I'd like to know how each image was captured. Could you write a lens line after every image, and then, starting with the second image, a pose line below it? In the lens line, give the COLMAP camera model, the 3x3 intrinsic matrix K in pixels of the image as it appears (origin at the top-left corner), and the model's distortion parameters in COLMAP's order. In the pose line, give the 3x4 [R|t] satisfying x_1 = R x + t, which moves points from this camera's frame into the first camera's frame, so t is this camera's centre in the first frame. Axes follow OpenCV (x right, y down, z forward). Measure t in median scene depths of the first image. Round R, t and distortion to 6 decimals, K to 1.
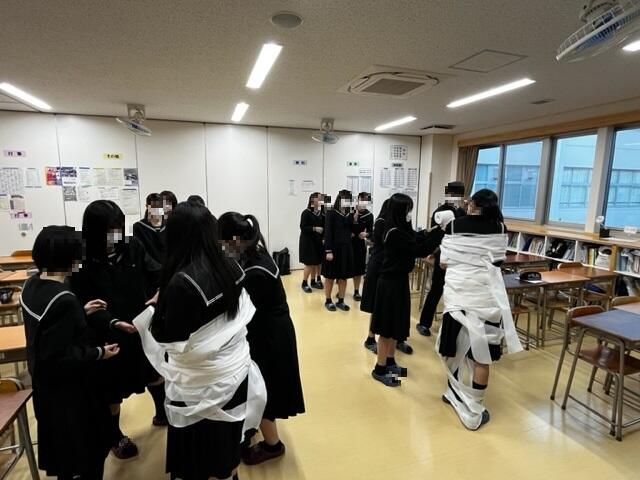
lens RADIAL K [[336.3, 0, 320.0], [0, 336.3, 240.0], [0, 0, 1]] dist [-0.002759, -0.001758]
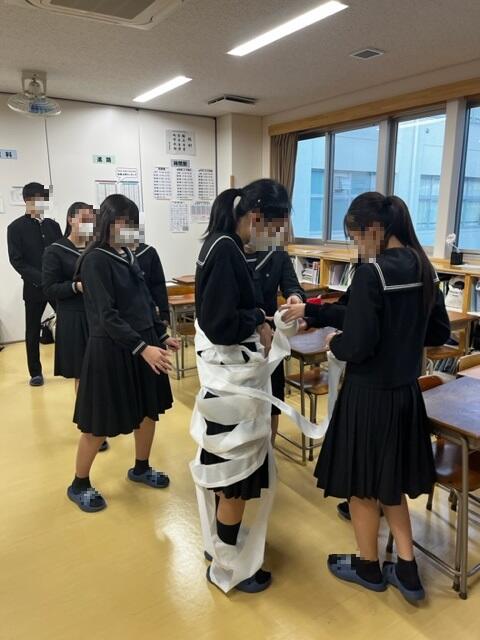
lens RADIAL K [[483.7, 0, 240.0], [0, 483.7, 320.0], [0, 0, 1]] dist [0.005751, -0.000427]
pose [[0.964769, -0.069404, 0.253778, 0.123045], [0.050821, 0.995573, 0.079071, 0.003592], [-0.258143, -0.063388, 0.964025, 0.113766]]
